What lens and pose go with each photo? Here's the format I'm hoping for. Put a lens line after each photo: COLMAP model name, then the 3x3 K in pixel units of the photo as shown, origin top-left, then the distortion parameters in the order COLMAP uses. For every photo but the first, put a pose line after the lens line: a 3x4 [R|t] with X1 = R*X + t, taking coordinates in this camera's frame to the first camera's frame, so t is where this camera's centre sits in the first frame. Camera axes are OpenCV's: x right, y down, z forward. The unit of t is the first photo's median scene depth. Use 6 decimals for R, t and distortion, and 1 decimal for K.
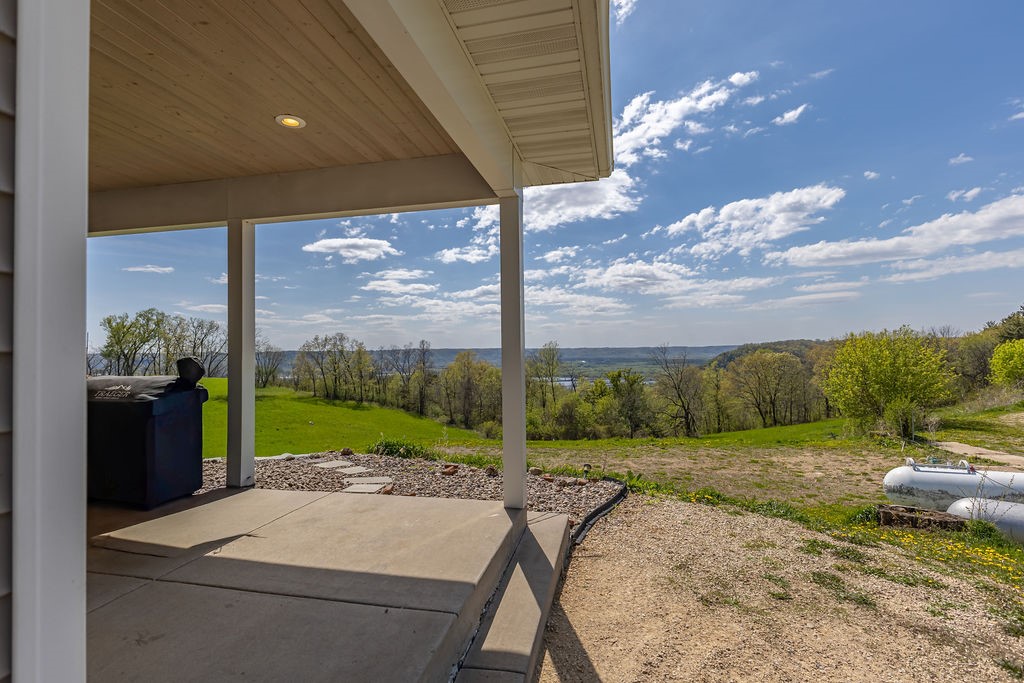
lens RADIAL K [[476.6, 0, 512.0], [0, 476.6, 341.5], [0, 0, 1]] dist [0.000684, 0.000076]
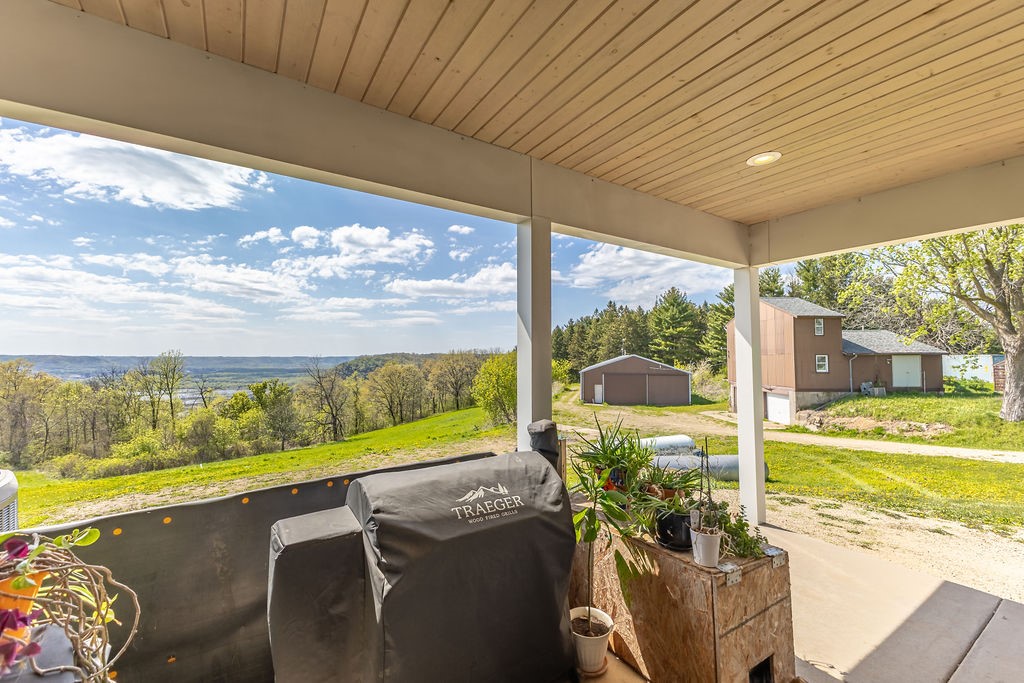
lens RADIAL K [[425.9, 0, 512.0], [0, 425.9, 341.5], [0, 0, 1]] dist [0.010801, -0.000134]
pose [[0.691541, 0.042555, 0.721083, -0.057775], [-0.024568, 0.999071, -0.035399, -0.002504], [-0.721920, 0.006764, 0.691944, 0.033178]]
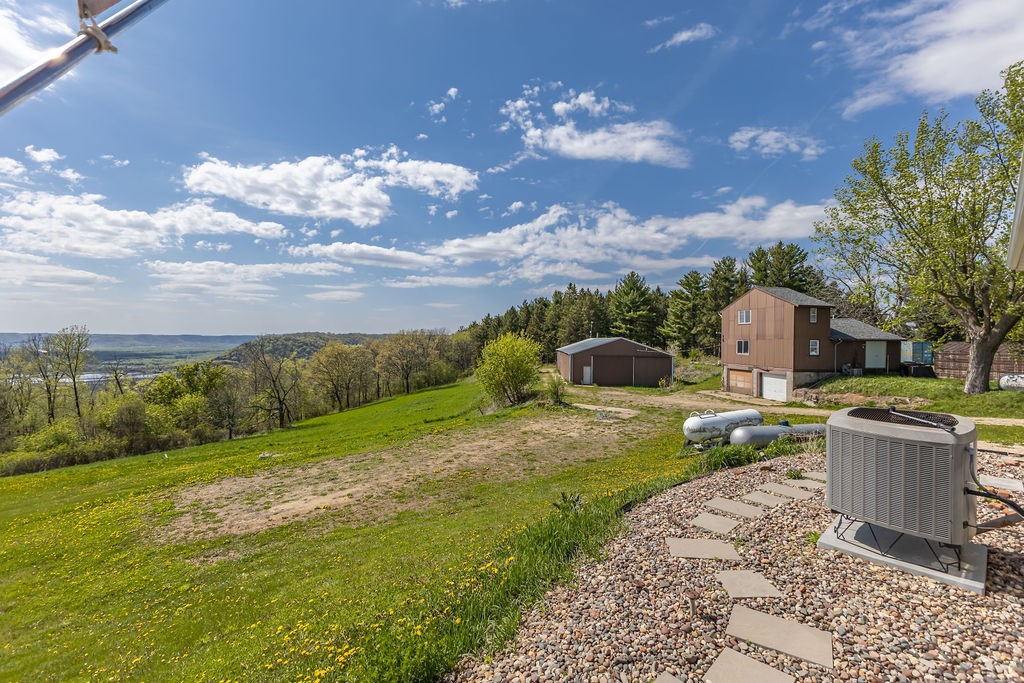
lens RADIAL K [[445.5, 0, 512.0], [0, 445.5, 341.5], [0, 0, 1]] dist [0.001142, 0.000014]
pose [[0.563463, 0.017664, 0.825953, -0.119944], [-0.035713, 0.999358, 0.002991, -0.000370], [-0.825369, -0.031183, 0.563731, 0.081817]]
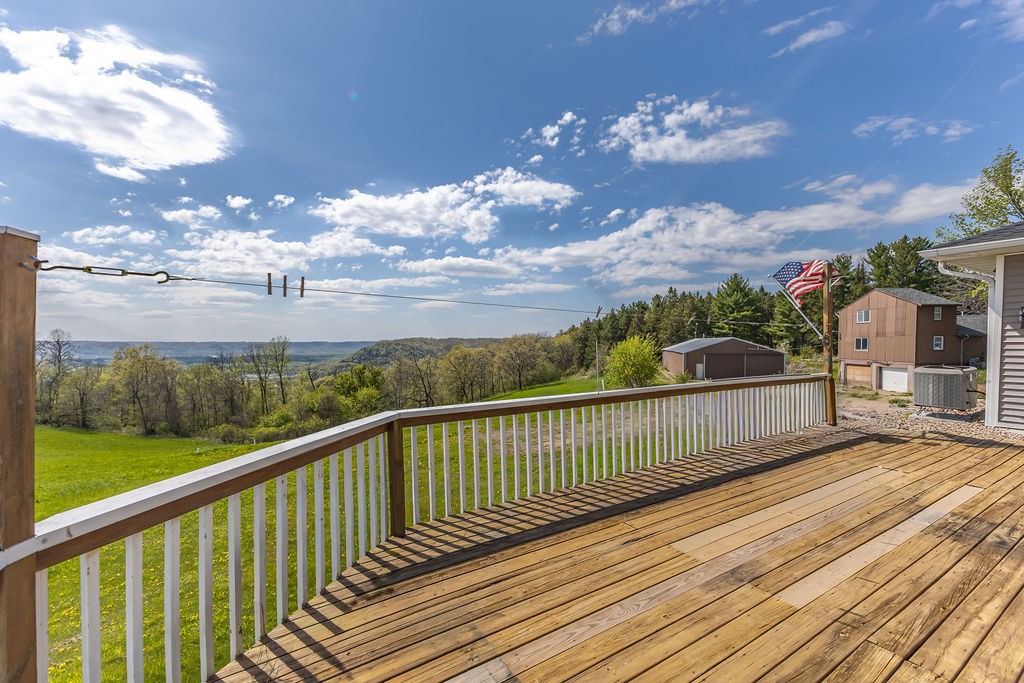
lens RADIAL K [[419.3, 0, 512.6], [0, 419.3, 378.8], [0, 0, 1]] dist [0.011066, -0.000174]
pose [[0.713521, -0.050579, 0.698805, -0.211300], [-0.018944, 0.995633, 0.091406, 0.001033], [-0.700377, -0.078458, 0.709448, 0.079417]]
